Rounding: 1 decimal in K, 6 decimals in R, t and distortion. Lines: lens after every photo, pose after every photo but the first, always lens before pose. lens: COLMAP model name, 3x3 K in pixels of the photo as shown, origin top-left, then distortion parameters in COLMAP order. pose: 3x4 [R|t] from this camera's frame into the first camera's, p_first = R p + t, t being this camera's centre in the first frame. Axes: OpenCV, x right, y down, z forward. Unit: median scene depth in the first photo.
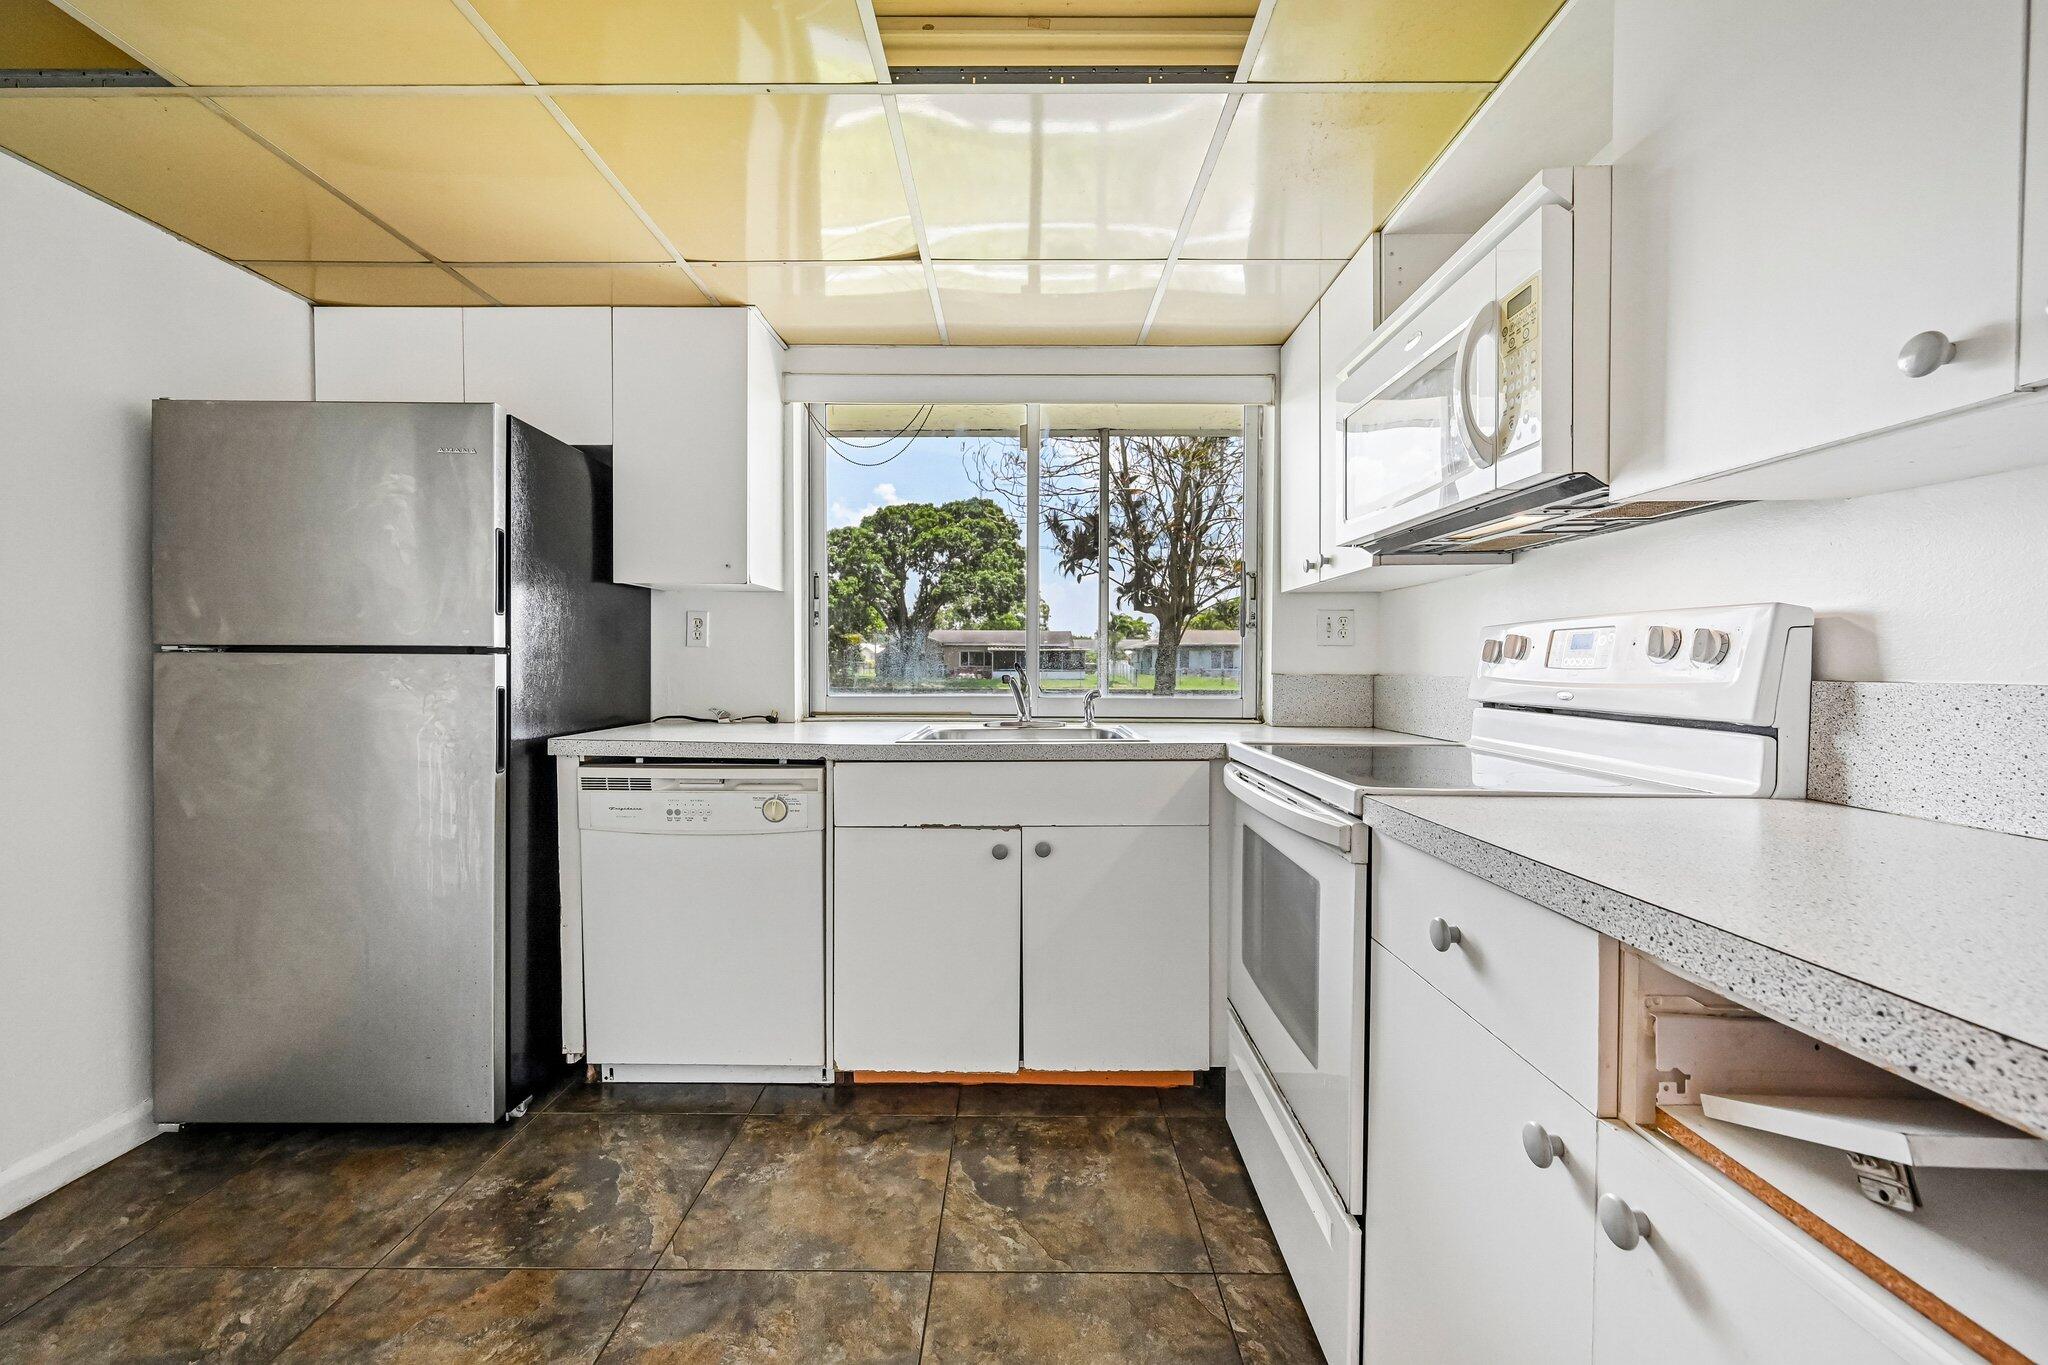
lens RADIAL K [[807.1, 0, 1024.6], [0, 807.1, 677.7], [0, 0, 1]] dist [0.000511, -0.000047]
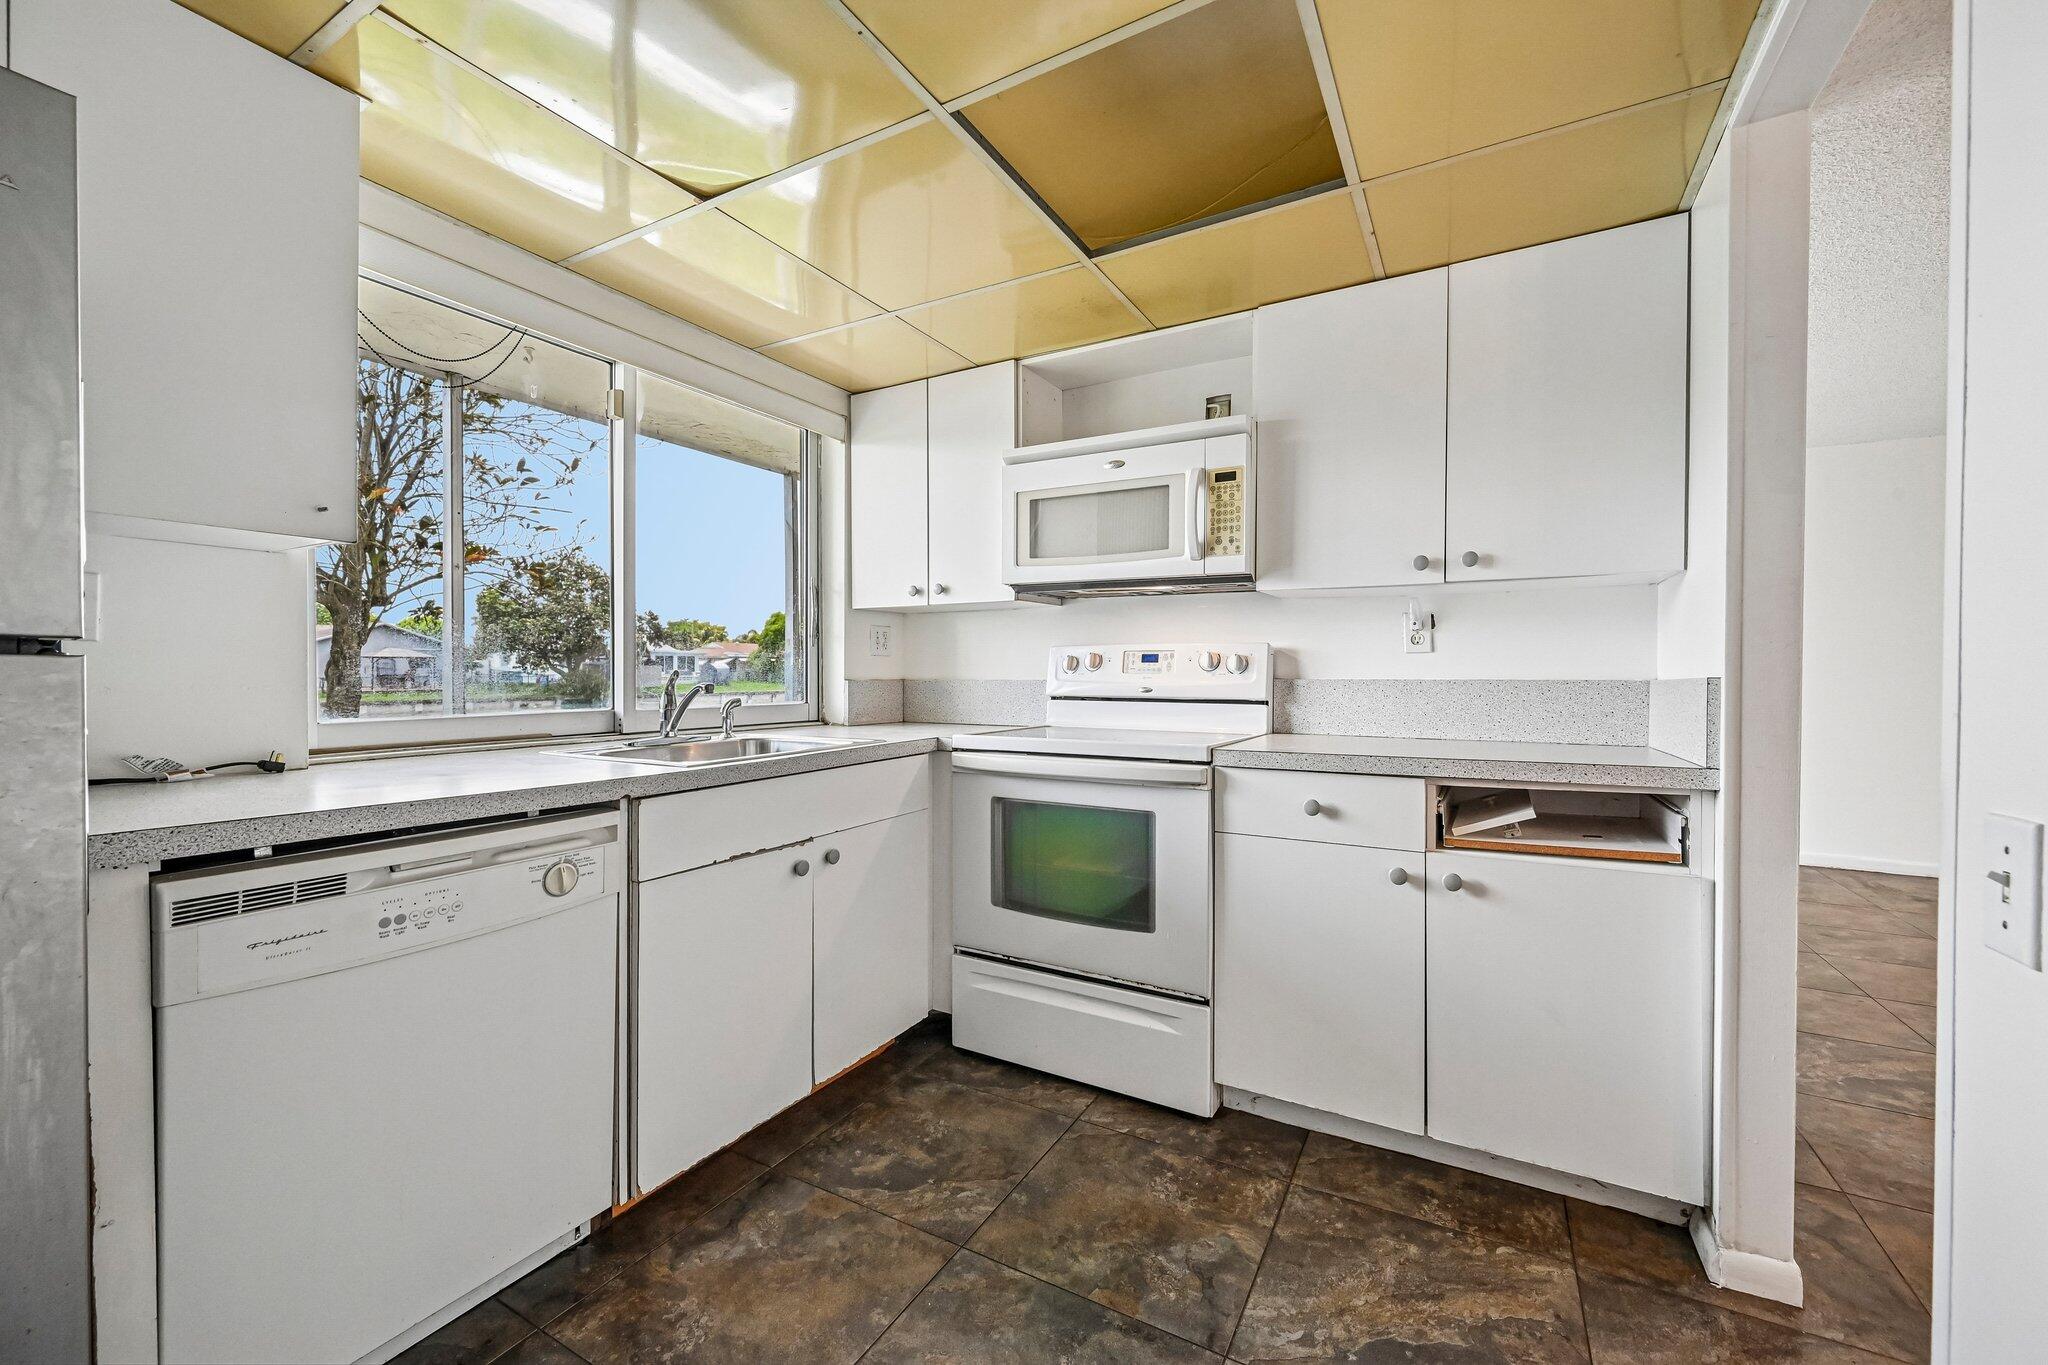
lens RADIAL K [[807.1, 0, 1024.6], [0, 807.1, 677.7], [0, 0, 1]] dist [0.000511, -0.000047]
pose [[0.491010, -0.009841, 0.871098, -0.809428], [0.014145, 0.999894, 0.003323, -0.011049], [-0.871039, 0.010690, 0.491097, 0.327111]]
